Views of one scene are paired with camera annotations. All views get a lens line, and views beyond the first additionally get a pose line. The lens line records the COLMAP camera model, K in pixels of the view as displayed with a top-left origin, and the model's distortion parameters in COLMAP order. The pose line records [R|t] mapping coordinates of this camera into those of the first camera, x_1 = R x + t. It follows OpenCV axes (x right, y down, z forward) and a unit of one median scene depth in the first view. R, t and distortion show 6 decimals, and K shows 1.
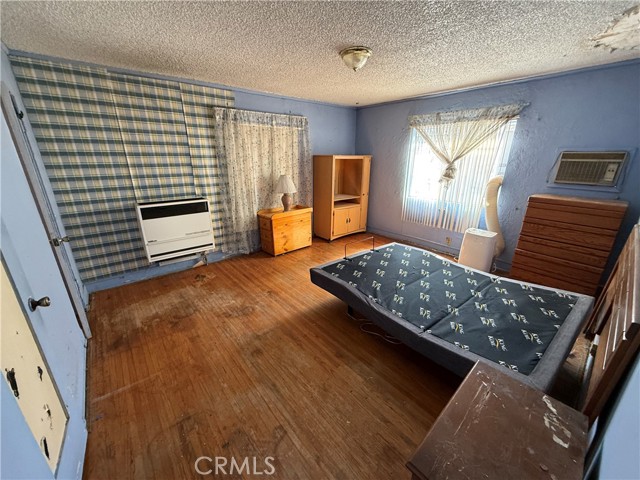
lens RADIAL K [[254.8, 0, 321.2], [0, 254.8, 240.5], [0, 0, 1]] dist [-0.001389, -0.000408]
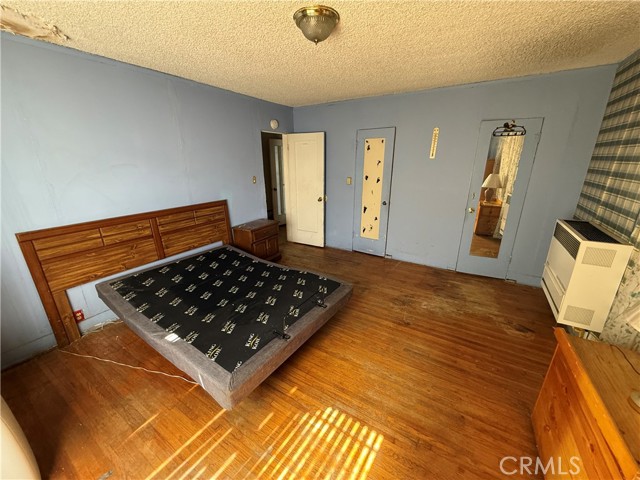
lens RADIAL K [[254.8, 0, 319.4], [0, 254.8, 242.0], [0, 0, 1]] dist [-0.001389, -0.000408]
pose [[-0.952288, 0.096654, -0.289491, 0.297289], [-0.094207, 0.809122, 0.580040, -0.488569], [0.290296, 0.579637, -0.761412, 1.446752]]
